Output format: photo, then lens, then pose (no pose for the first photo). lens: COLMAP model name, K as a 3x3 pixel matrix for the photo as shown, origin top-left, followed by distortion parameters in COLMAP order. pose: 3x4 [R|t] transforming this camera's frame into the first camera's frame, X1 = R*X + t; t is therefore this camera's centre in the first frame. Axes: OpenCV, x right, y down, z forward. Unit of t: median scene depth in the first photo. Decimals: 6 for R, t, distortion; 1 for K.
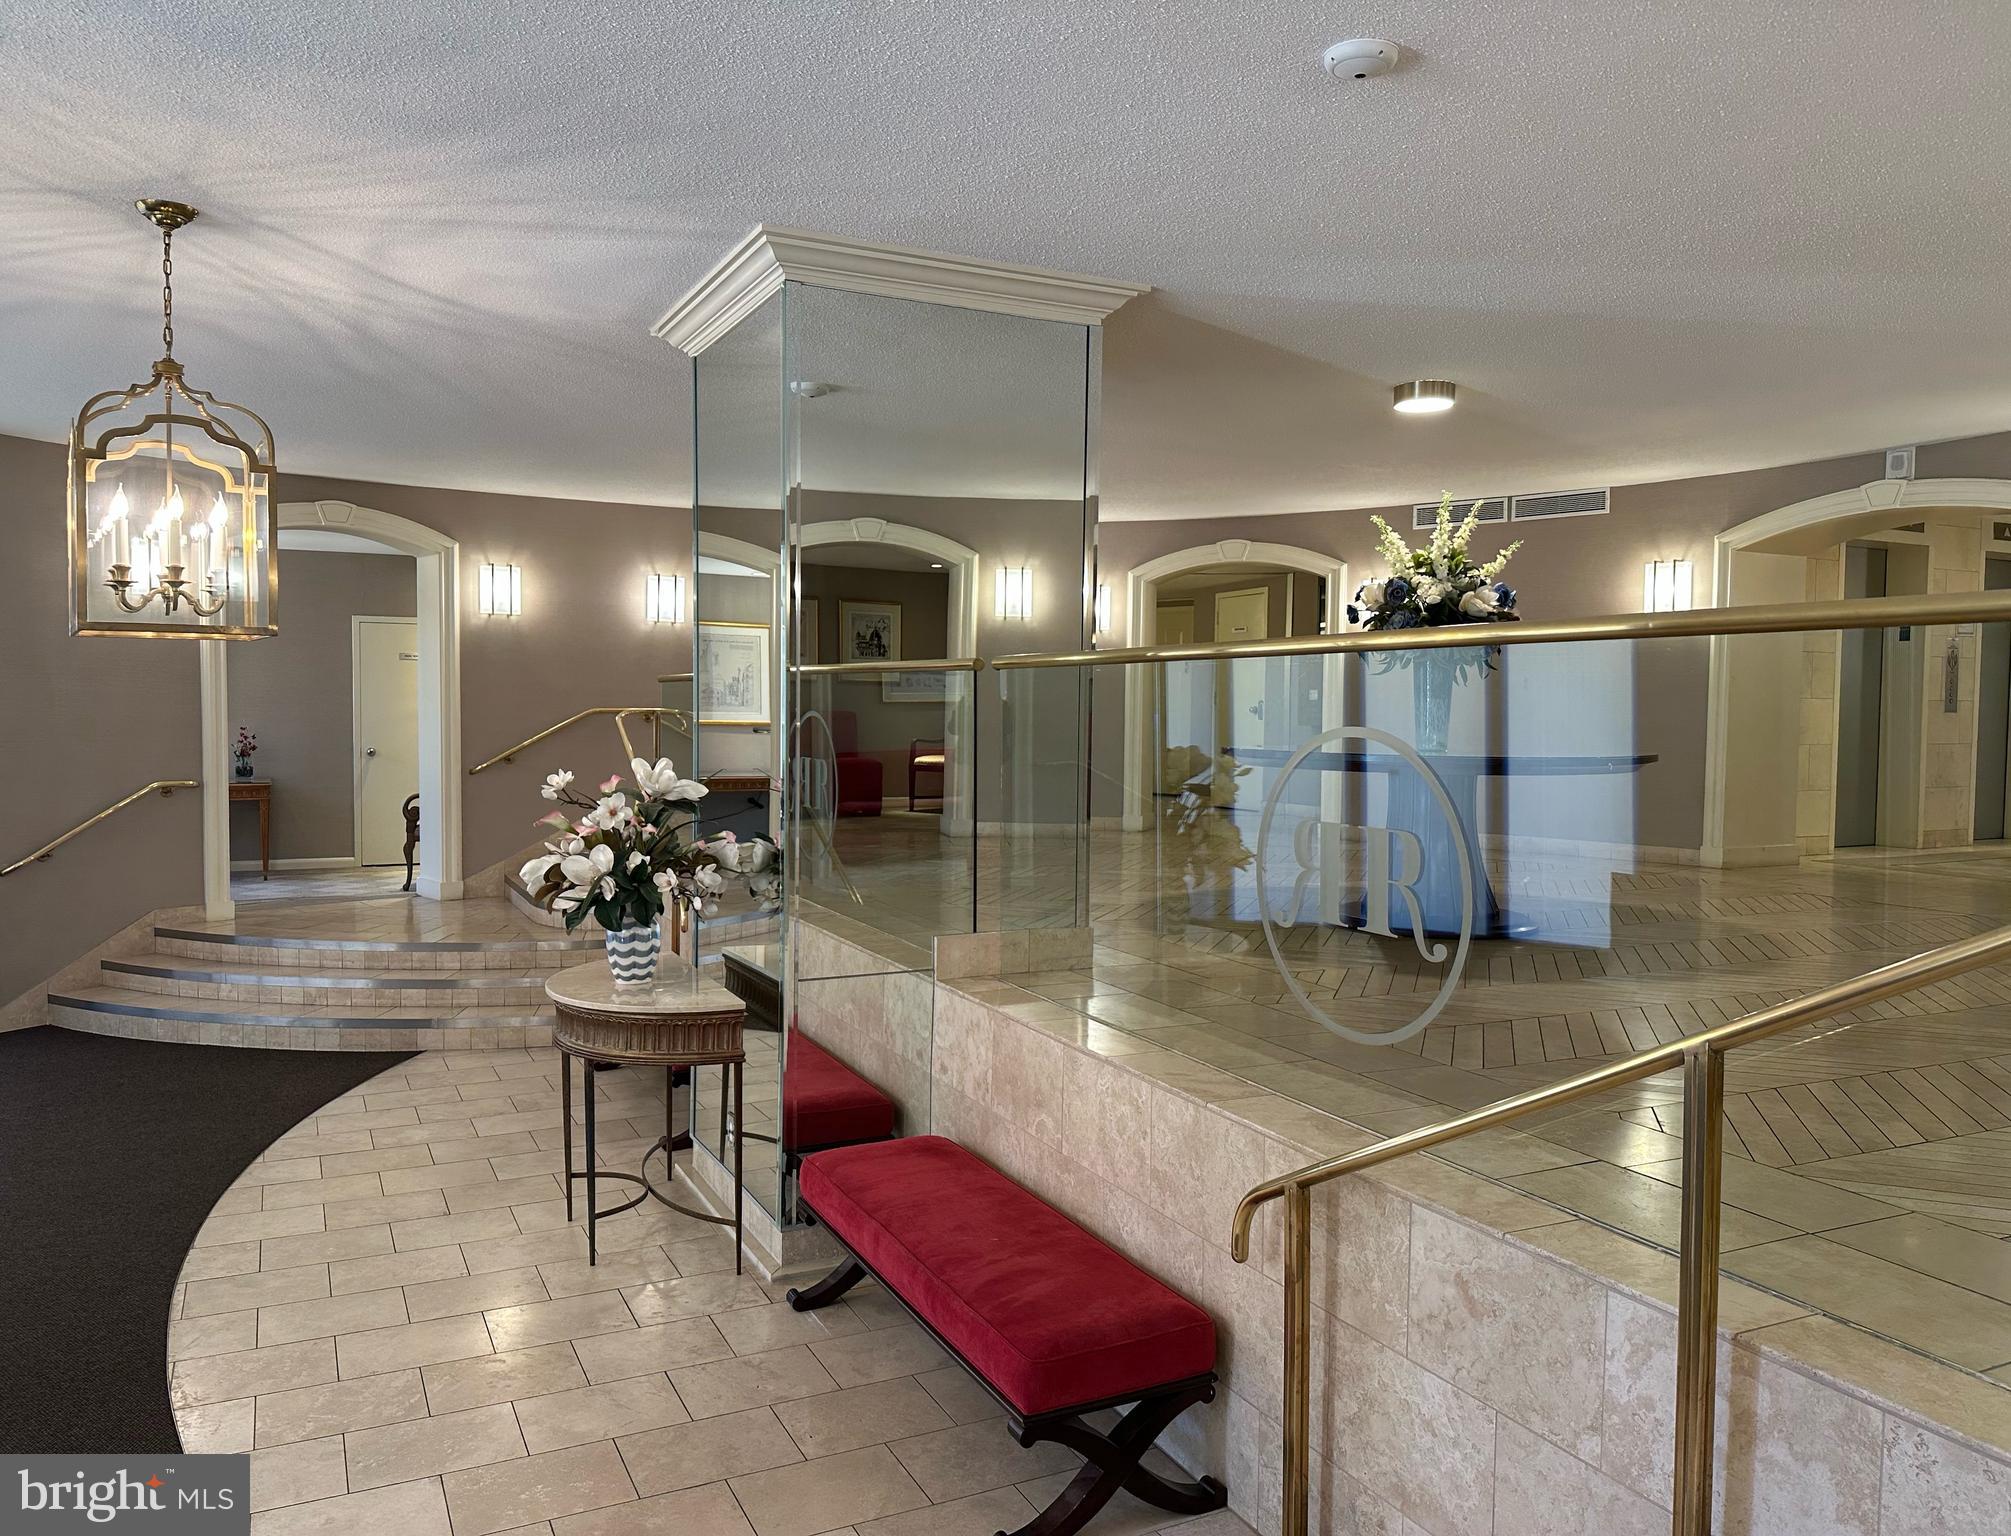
lens RADIAL K [[1480.4, 0, 1007.8], [0, 1480.4, 759.5], [0, 0, 1]] dist [0.005619, 0.001234]
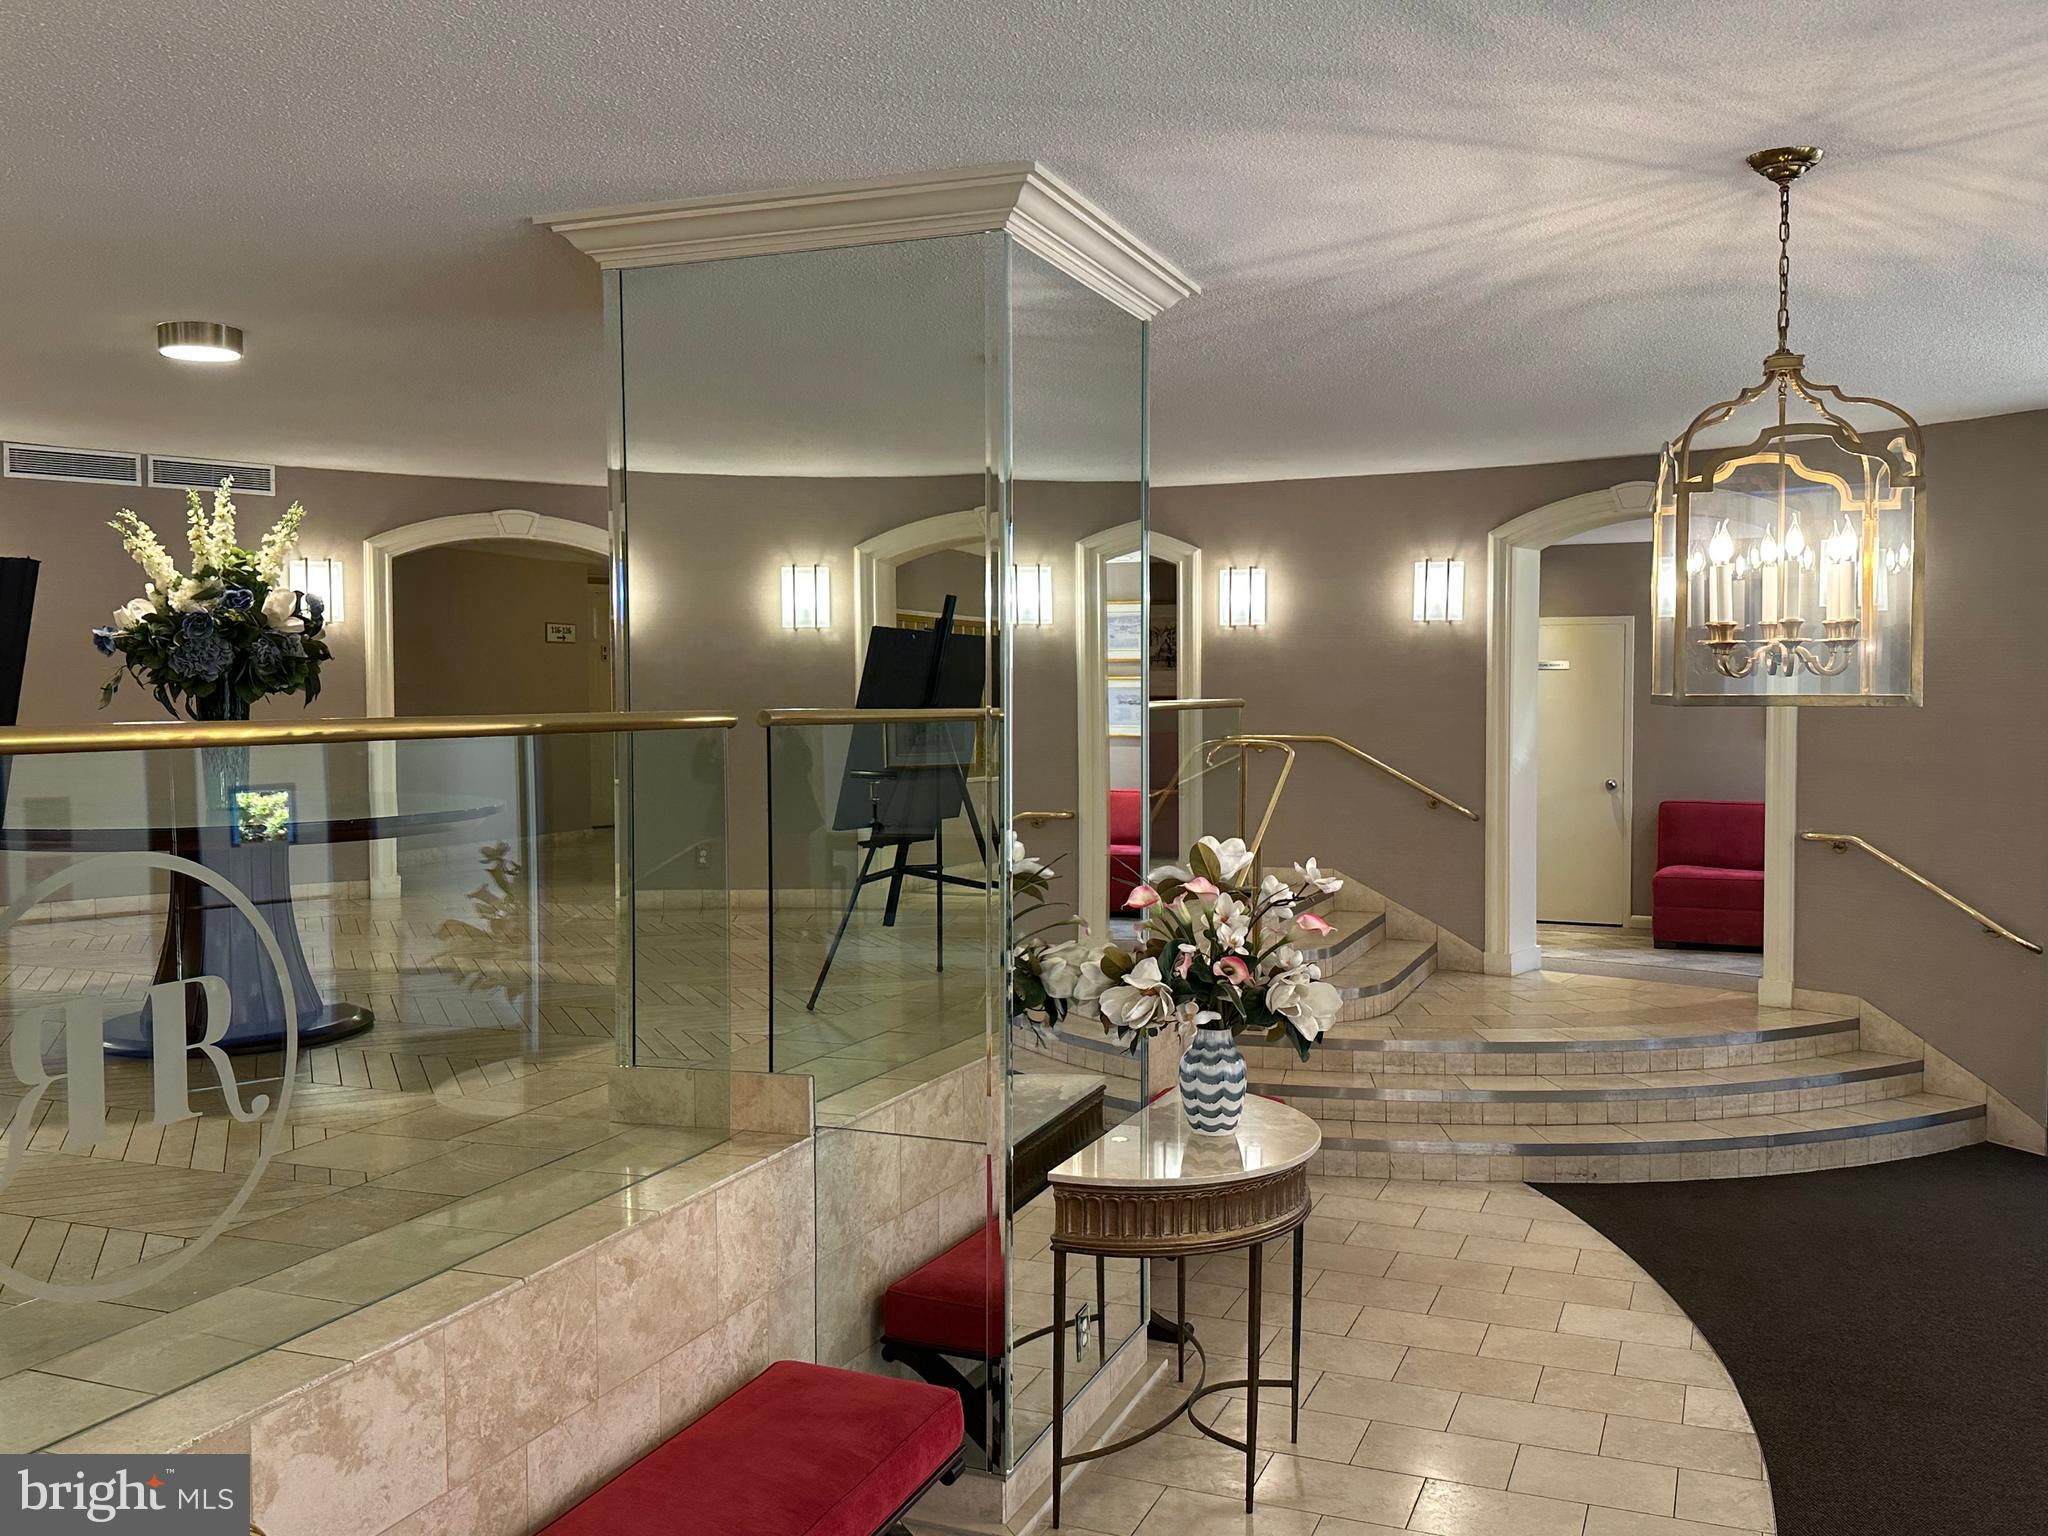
lens RADIAL K [[1799.7, 0, 1026.1], [0, 1799.7, 776.4], [0, 0, 1]] dist [-0.008774, -0.003359]
pose [[-0.677515, -0.035514, 0.734651, -0.932460], [0.027828, 0.996881, 0.073854, -0.121227], [-0.734982, 0.070481, -0.674414, 1.820449]]
